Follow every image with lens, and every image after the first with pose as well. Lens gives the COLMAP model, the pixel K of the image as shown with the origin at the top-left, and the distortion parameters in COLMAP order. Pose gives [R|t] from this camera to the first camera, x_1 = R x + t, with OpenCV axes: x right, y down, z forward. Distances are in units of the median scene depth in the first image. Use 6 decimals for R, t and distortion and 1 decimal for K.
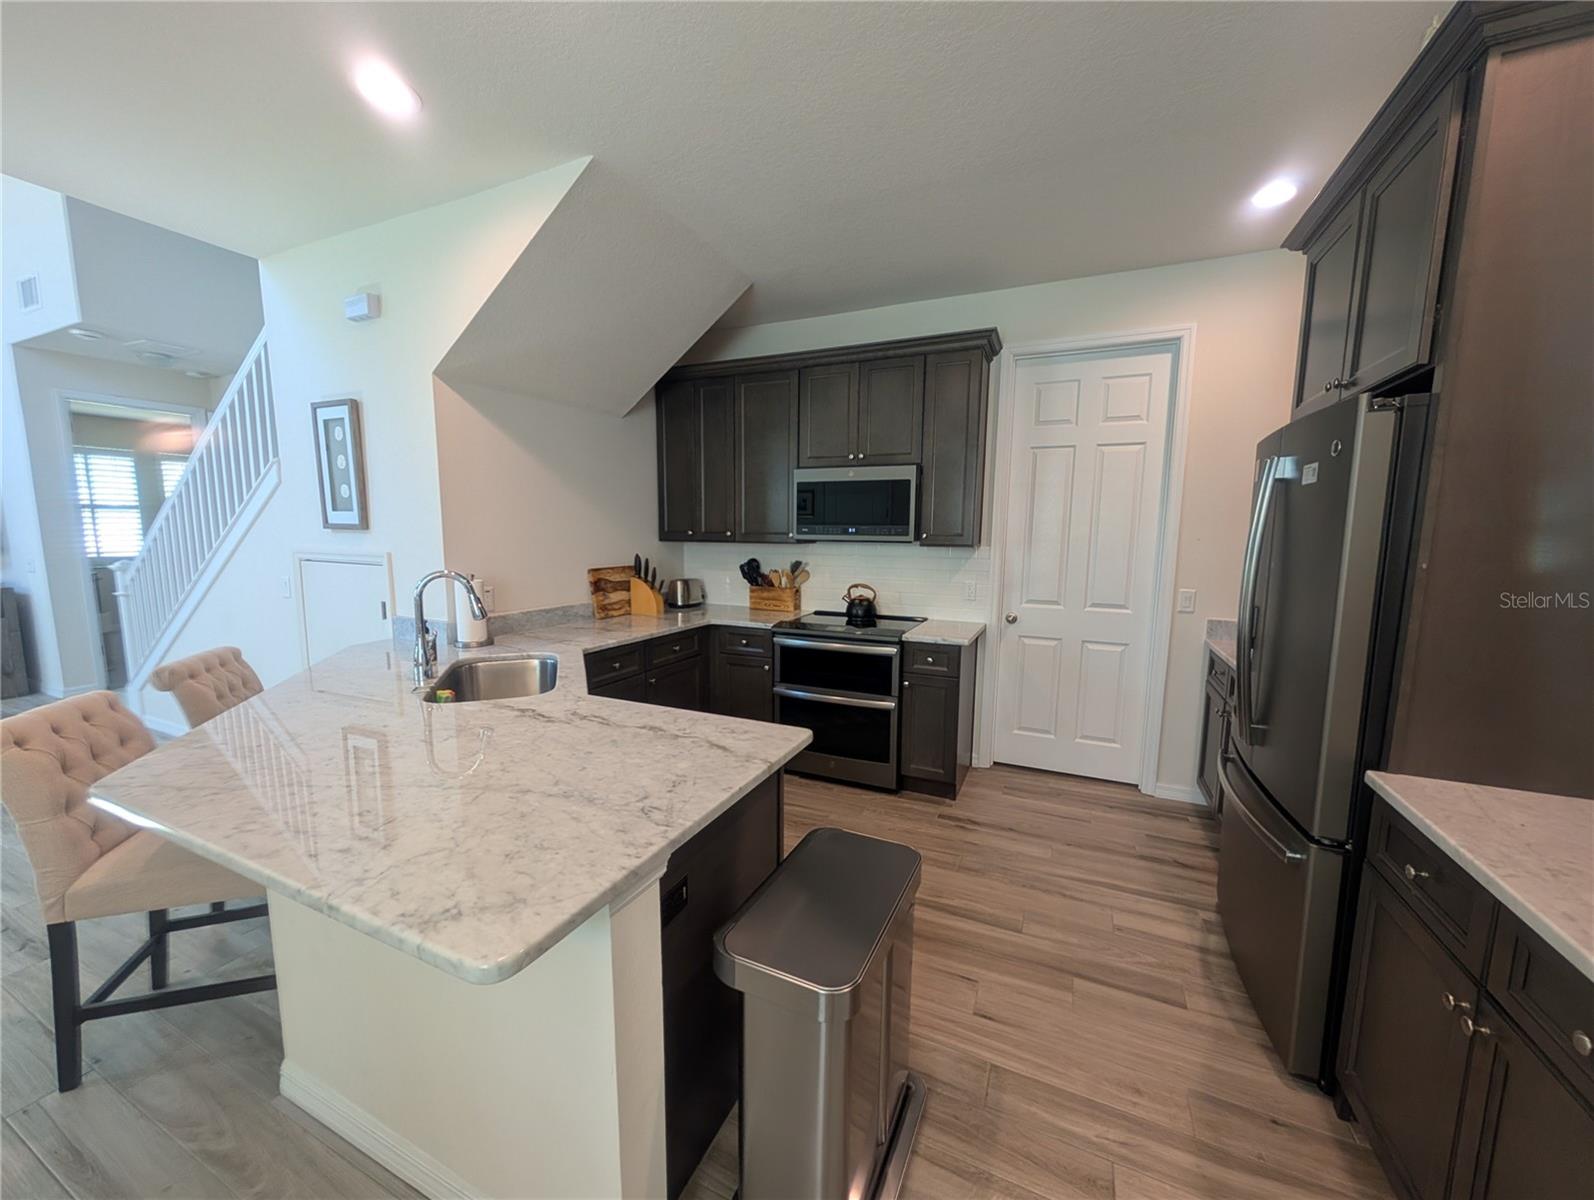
lens RADIAL K [[607.2, 0, 797.0], [0, 607.2, 600.0], [0, 0, 1]] dist [0.000266, -0.000169]
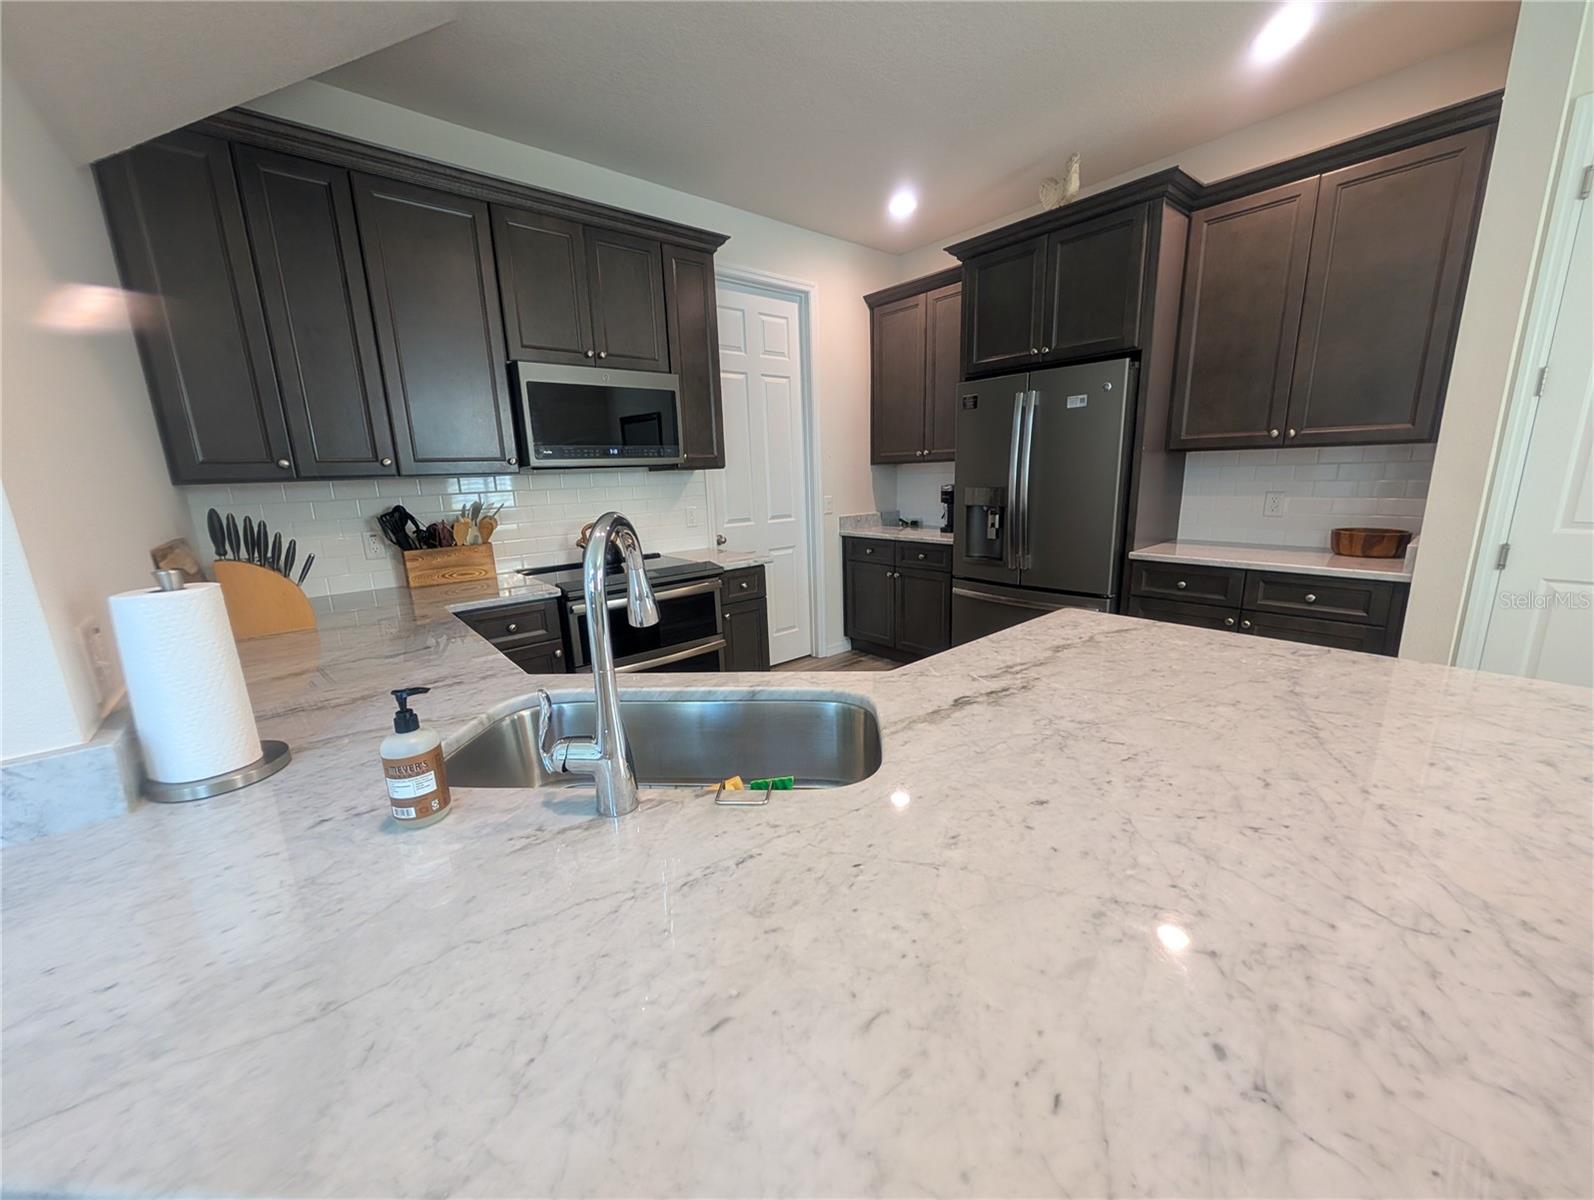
lens RADIAL K [[607.2, 0, 797.0], [0, 607.2, 600.0], [0, 0, 1]] dist [0.000266, -0.000169]
pose [[0.415539, -0.213603, 0.884139, -1.052034], [0.143130, 0.975280, 0.168352, -0.050238], [-0.898244, 0.056590, 0.435840, 0.877984]]
